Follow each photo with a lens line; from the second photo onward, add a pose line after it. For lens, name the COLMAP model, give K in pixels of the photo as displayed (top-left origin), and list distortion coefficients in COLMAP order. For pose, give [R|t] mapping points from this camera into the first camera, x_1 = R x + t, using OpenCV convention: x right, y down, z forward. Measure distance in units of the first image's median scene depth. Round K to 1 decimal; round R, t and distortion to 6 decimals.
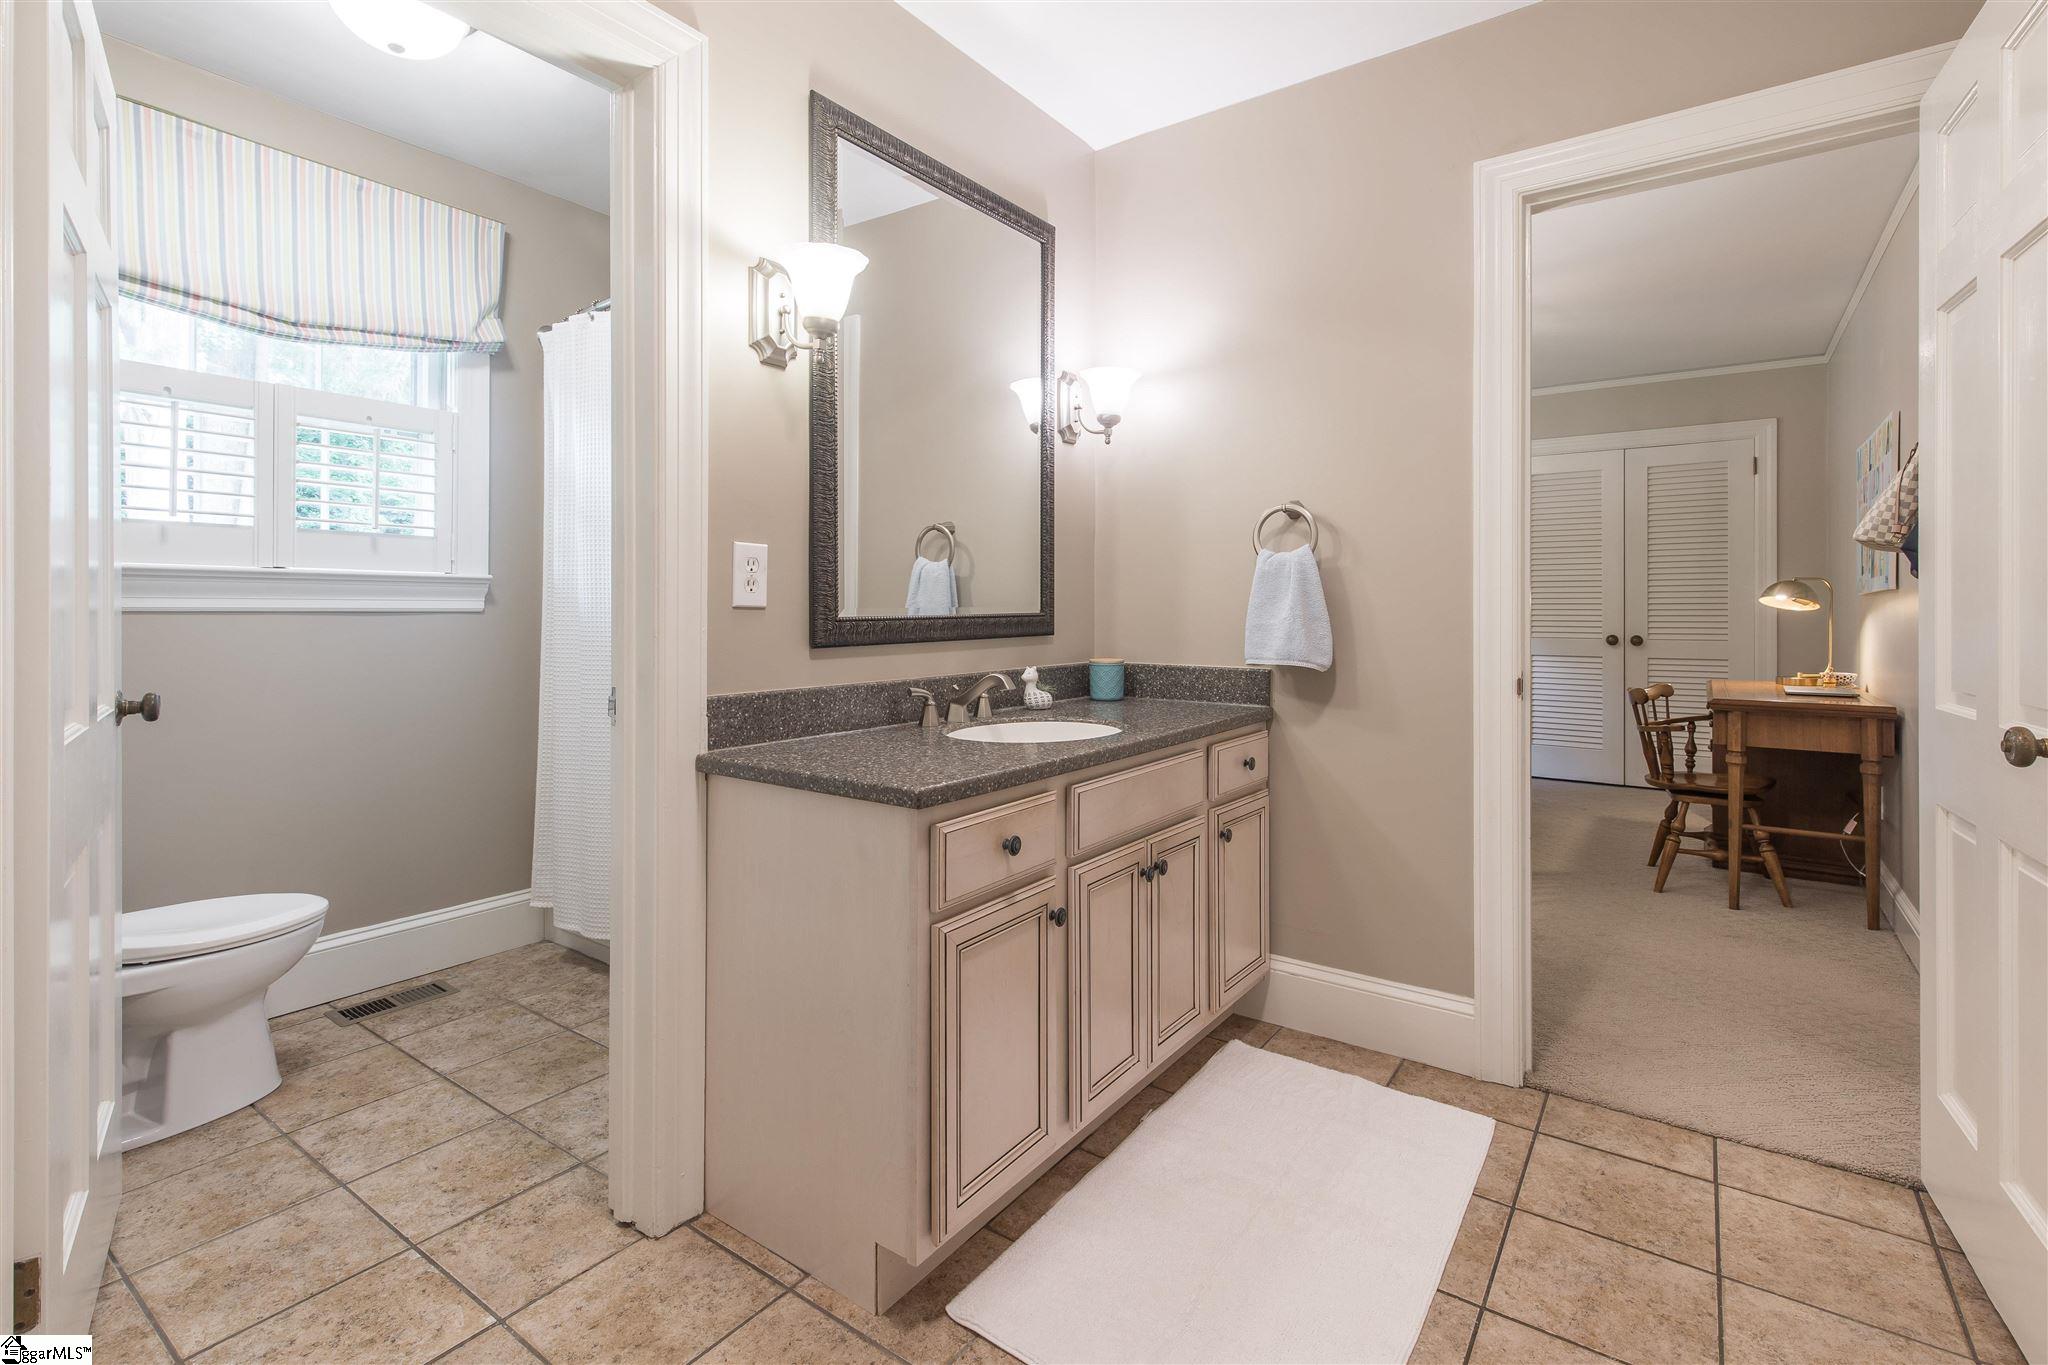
lens RADIAL K [[952.0, 0, 1022.5], [0, 952.0, 599.3], [0, 0, 1]] dist [0.004401, 0.000581]
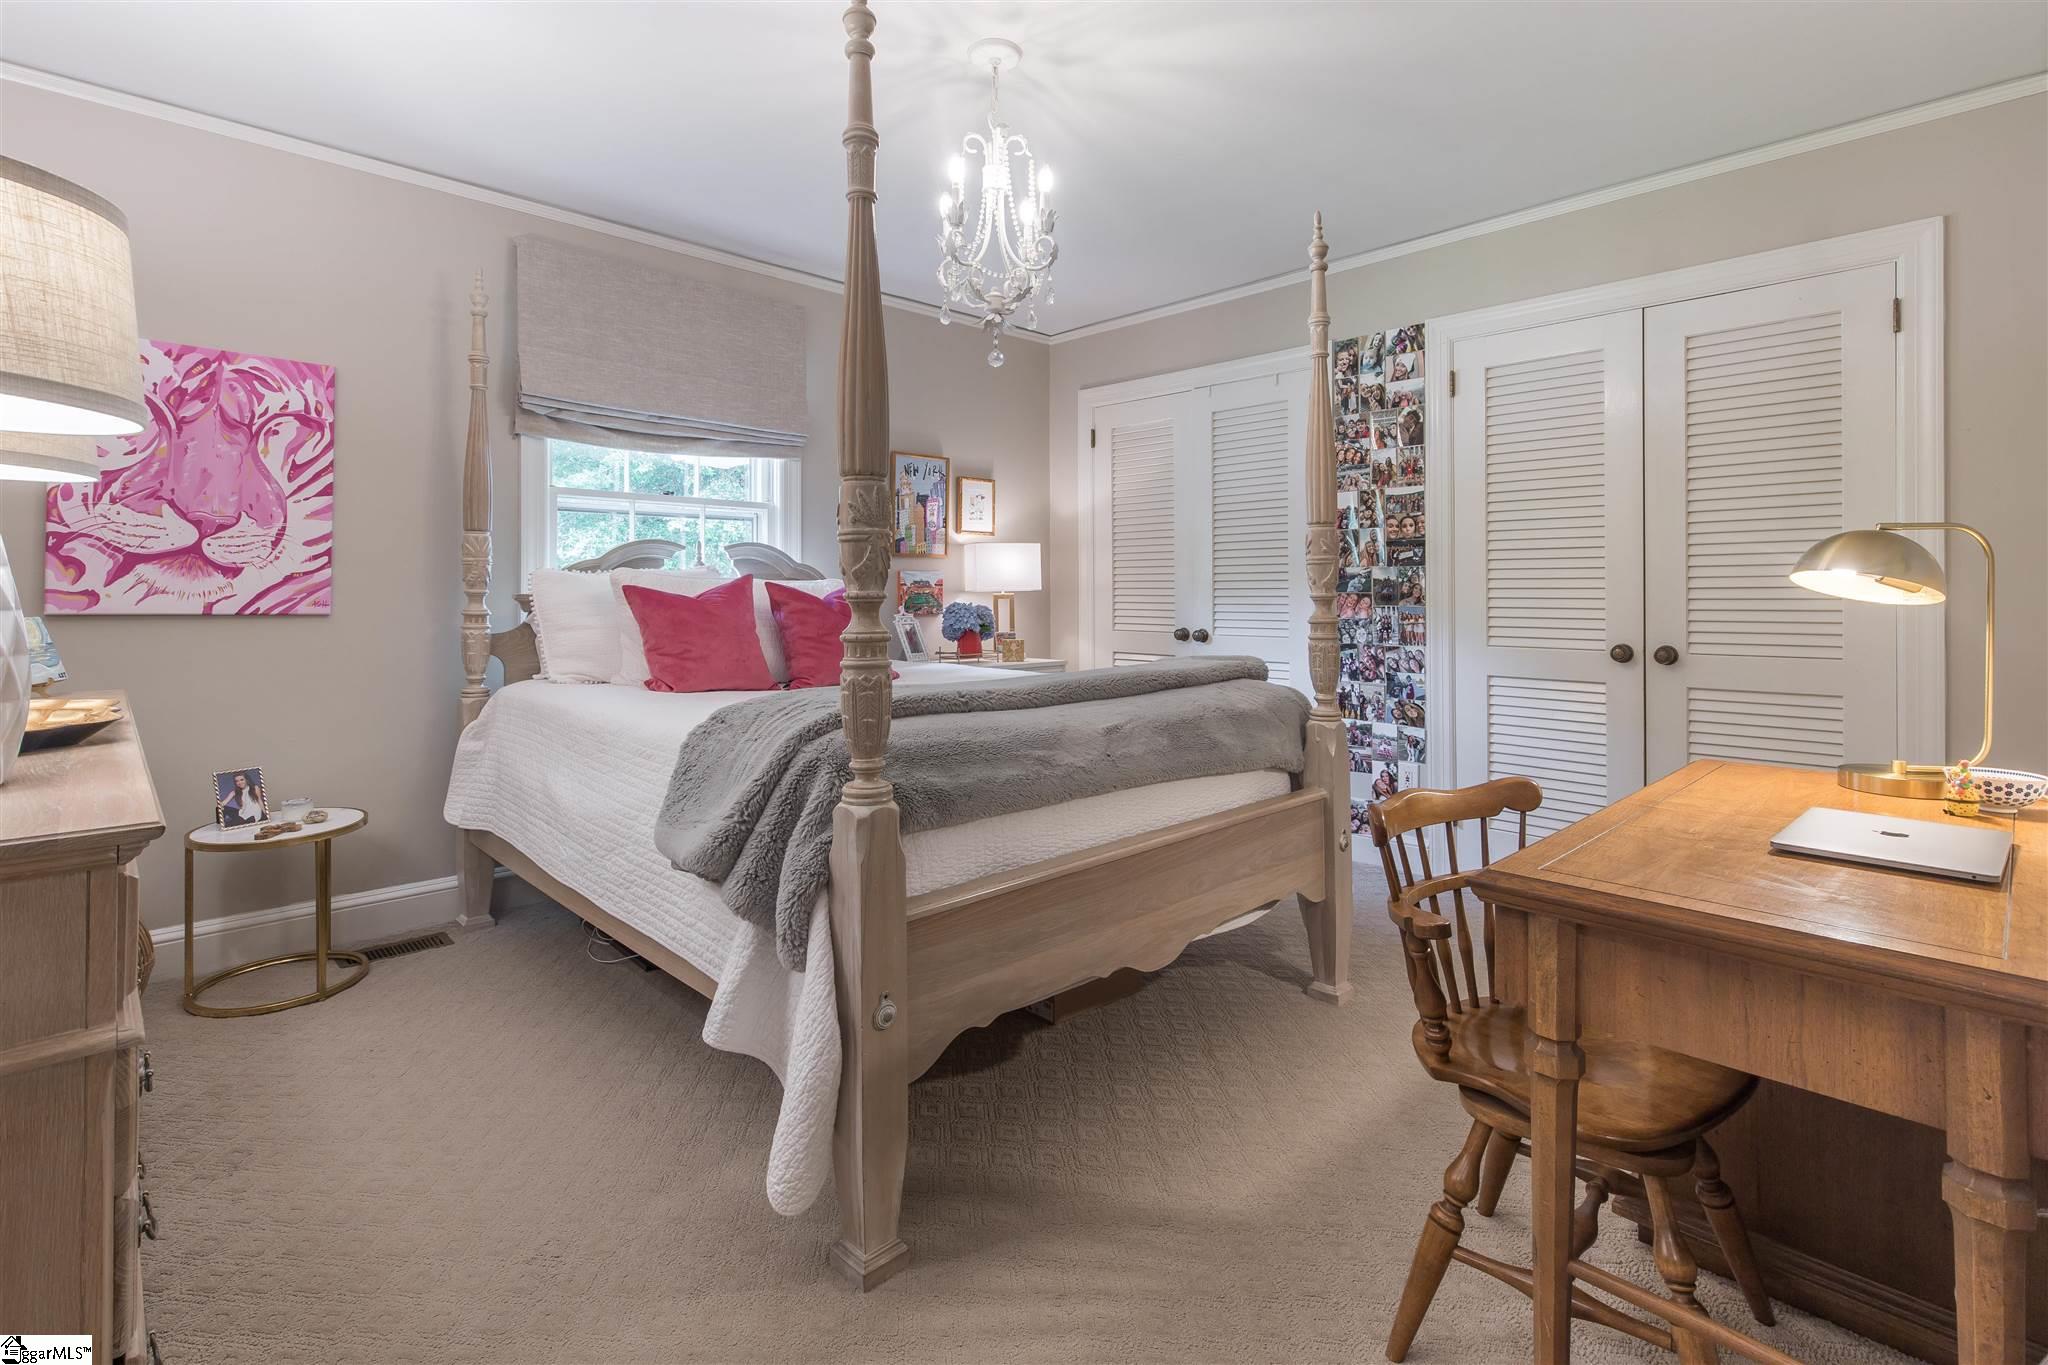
lens RADIAL K [[967.1, 0, 1020.5], [0, 967.1, 582.9], [0, 0, 1]] dist [0.002283, 0.000409]
pose [[0.983071, -0.002332, -0.183211, 0.398271], [0.002347, 0.999997, -0.000133, 0.000976], [0.183211, -0.000300, 0.983074, 0.403152]]
